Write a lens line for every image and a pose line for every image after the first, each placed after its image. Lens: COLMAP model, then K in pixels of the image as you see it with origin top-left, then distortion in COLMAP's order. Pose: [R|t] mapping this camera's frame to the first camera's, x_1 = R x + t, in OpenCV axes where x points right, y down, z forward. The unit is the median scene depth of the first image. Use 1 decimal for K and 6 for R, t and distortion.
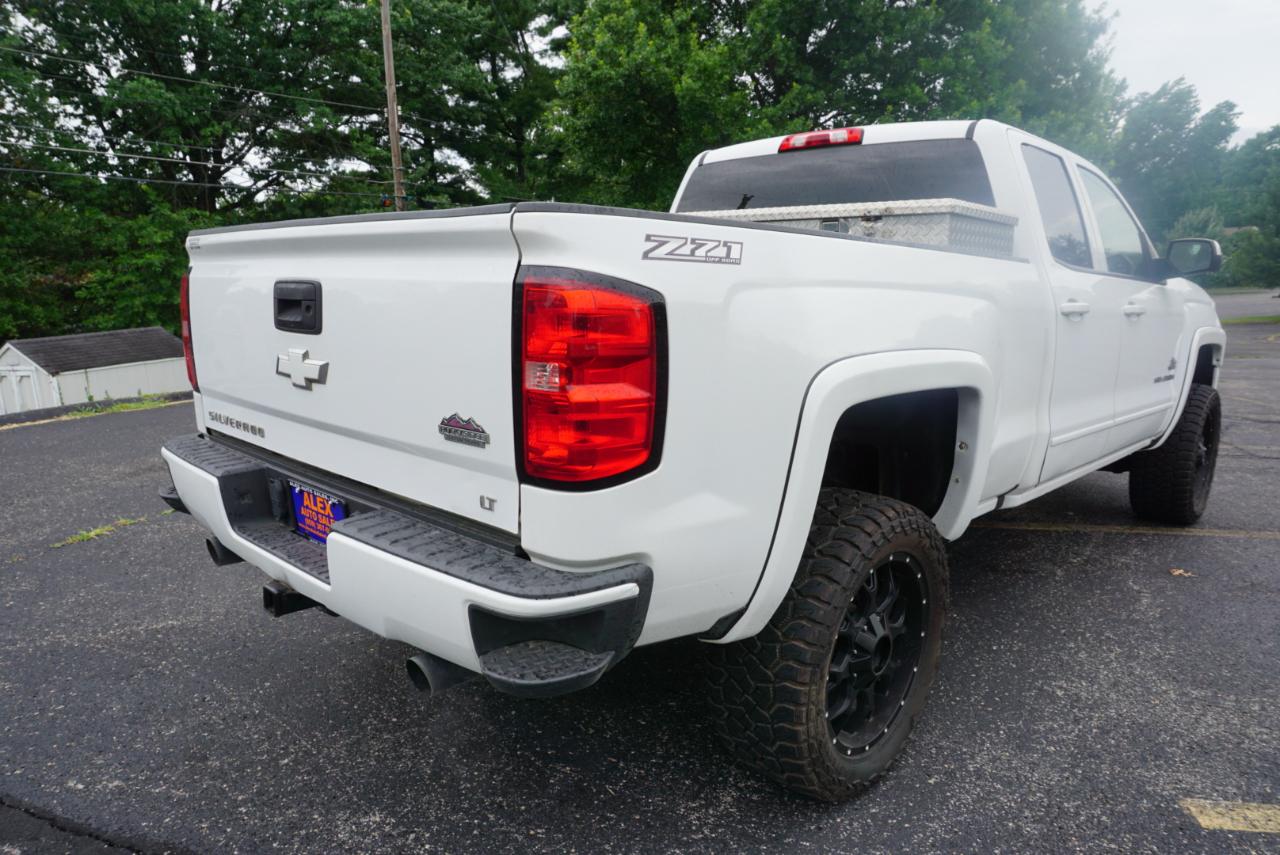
lens RADIAL K [[857.3, 0, 640.0], [0, 857.3, 427.5], [0, 0, 1]] dist [-0.055583, 0.040274]
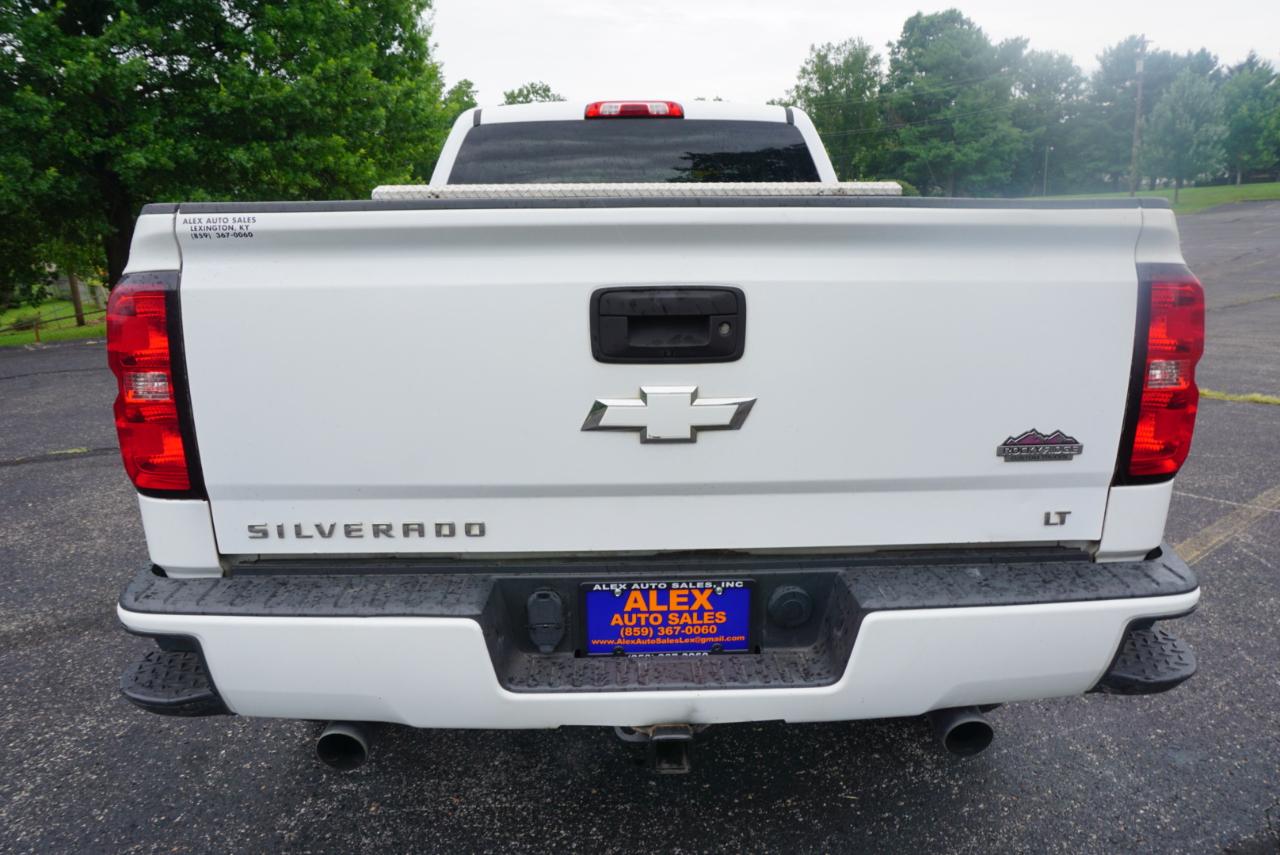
lens RADIAL K [[857.3, 0, 640.0], [0, 857.3, 427.5], [0, 0, 1]] dist [-0.055583, 0.040274]
pose [[0.702338, -0.170311, 0.691170, -0.681702], [0.138945, 0.985080, 0.101543, -0.101091], [-0.698152, 0.024717, 0.715523, 0.397398]]
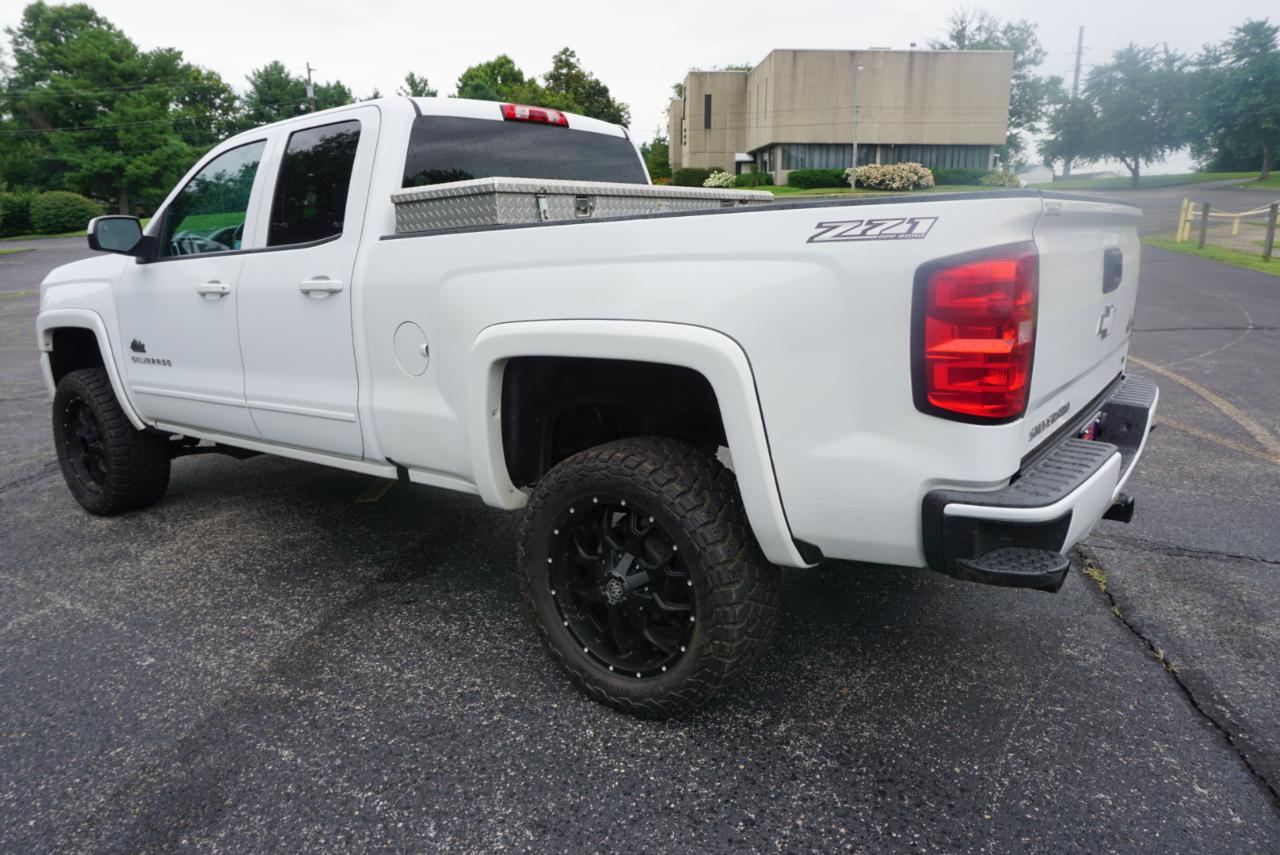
lens RADIAL K [[857.3, 0, 640.0], [0, 857.3, 427.5], [0, 0, 1]] dist [-0.055583, 0.040274]
pose [[-0.119308, -0.222585, 0.967586, -1.163996], [0.197519, 0.949746, 0.242836, -0.267221], [-0.973012, 0.220089, -0.069347, 1.348821]]
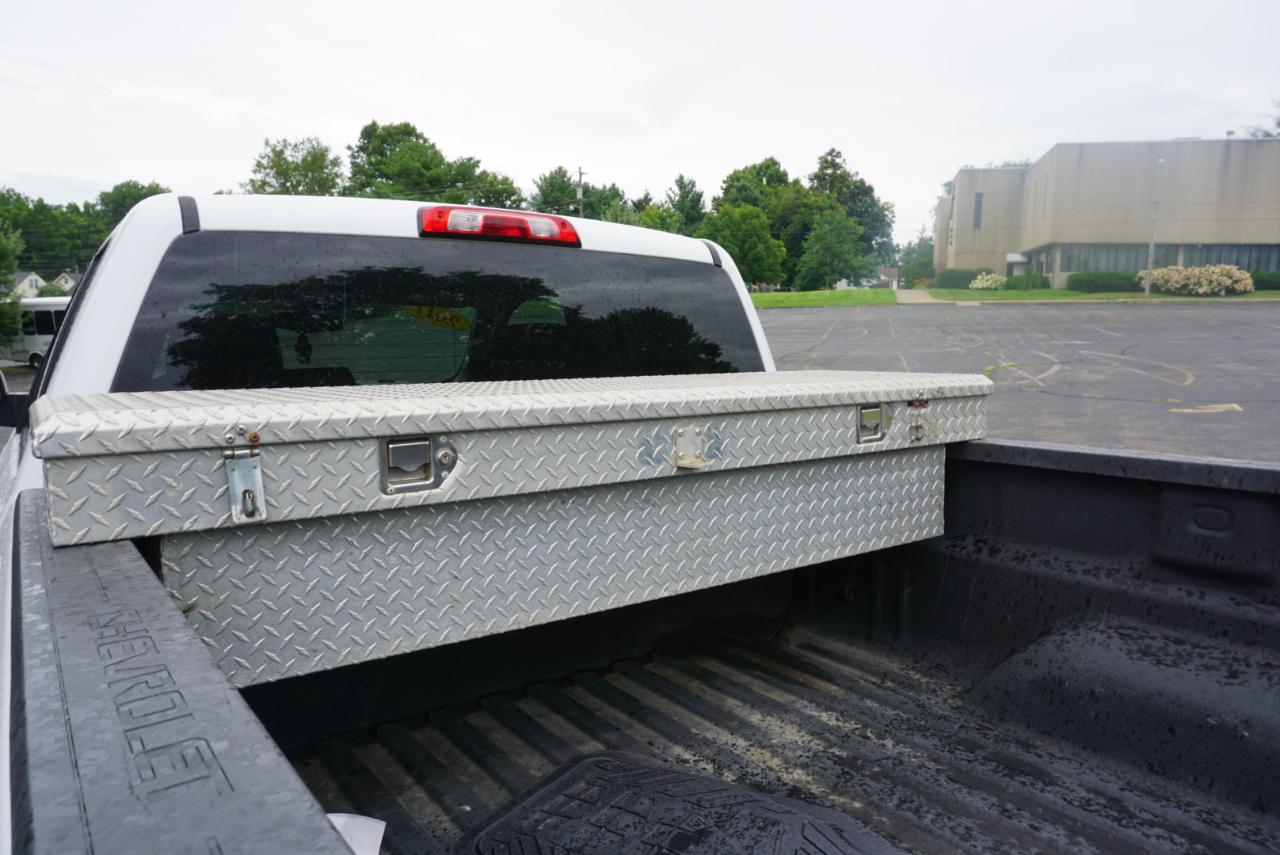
lens RADIAL K [[856.5, 0, 643.3], [0, 856.5, 430.0], [0, 0, 1]] dist [-0.042698, 0.034905]
pose [[0.171743, -0.118760, 0.977957, -0.408651], [0.169374, 0.981485, 0.089443, -0.321653], [-0.970472, 0.150280, 0.188678, 1.089405]]
